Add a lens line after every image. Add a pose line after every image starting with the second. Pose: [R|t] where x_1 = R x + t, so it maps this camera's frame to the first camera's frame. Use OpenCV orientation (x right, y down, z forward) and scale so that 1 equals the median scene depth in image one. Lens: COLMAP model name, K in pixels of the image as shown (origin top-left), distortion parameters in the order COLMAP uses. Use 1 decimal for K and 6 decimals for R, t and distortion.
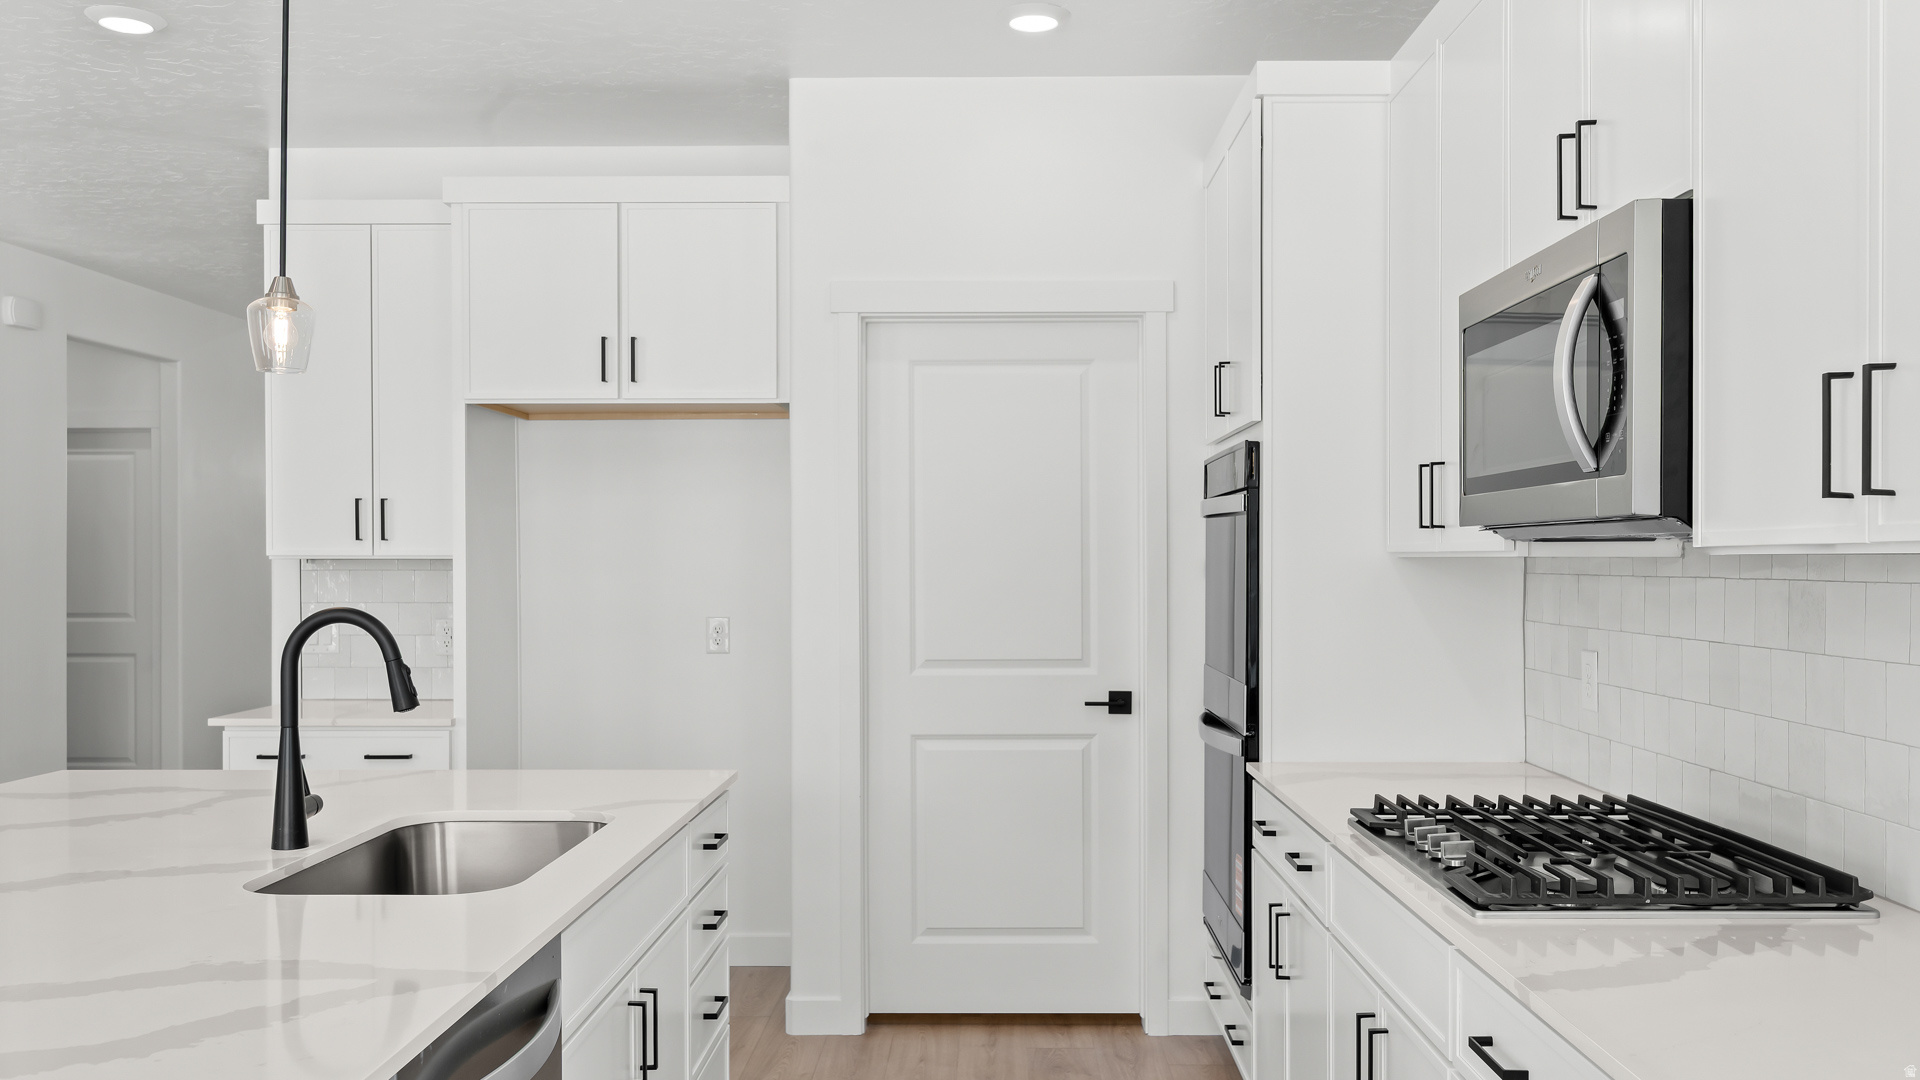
lens RADIAL K [[1593.6, 0, 954.6], [0, 1593.6, 570.6], [0, 0, 1]] dist [0.004047, 0.004450]
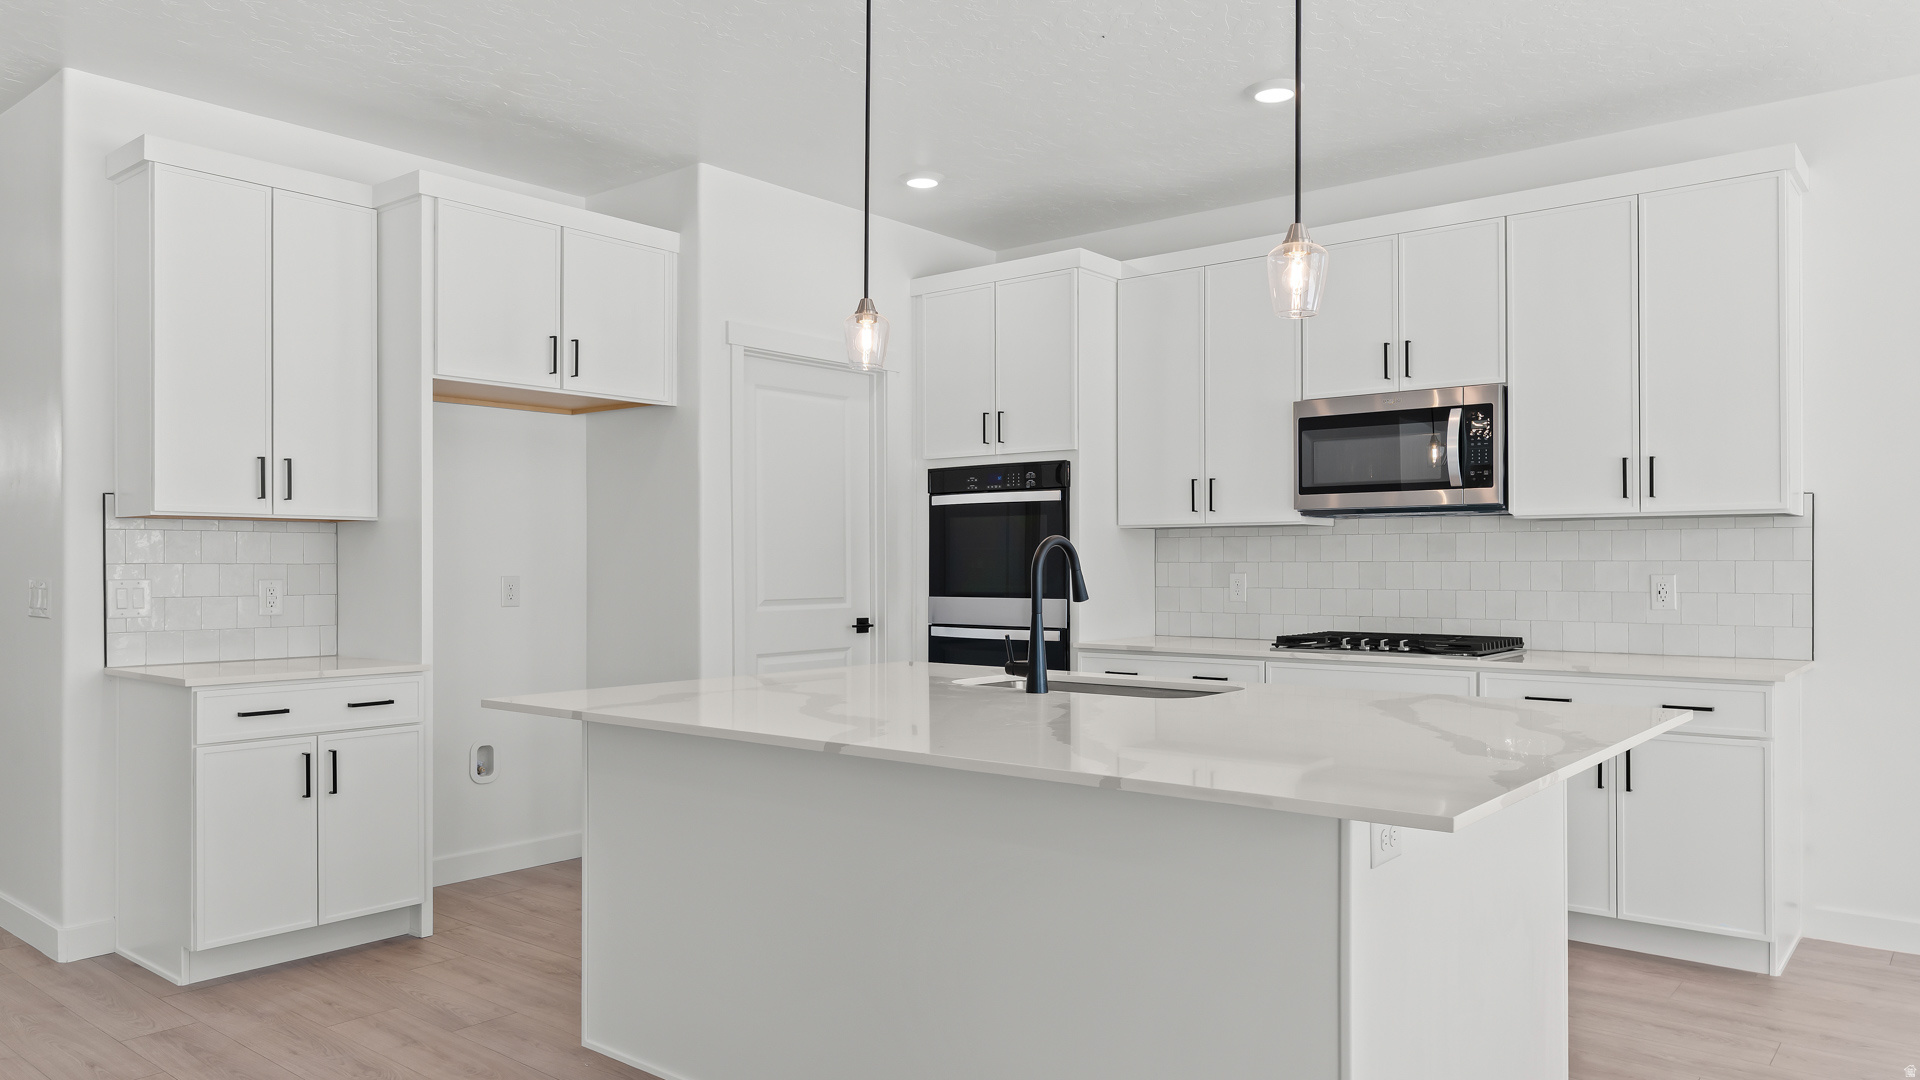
lens RADIAL K [[1296.5, 0, 960.0], [0, 1296.5, 540.0], [0, 0, 1]] dist [-0.005686, -0.000557]
pose [[0.613717, 0.015962, 0.789365, -0.810566], [0.006242, 0.999666, -0.025067, 0.033084], [-0.789501, 0.020312, 0.613413, 0.169092]]
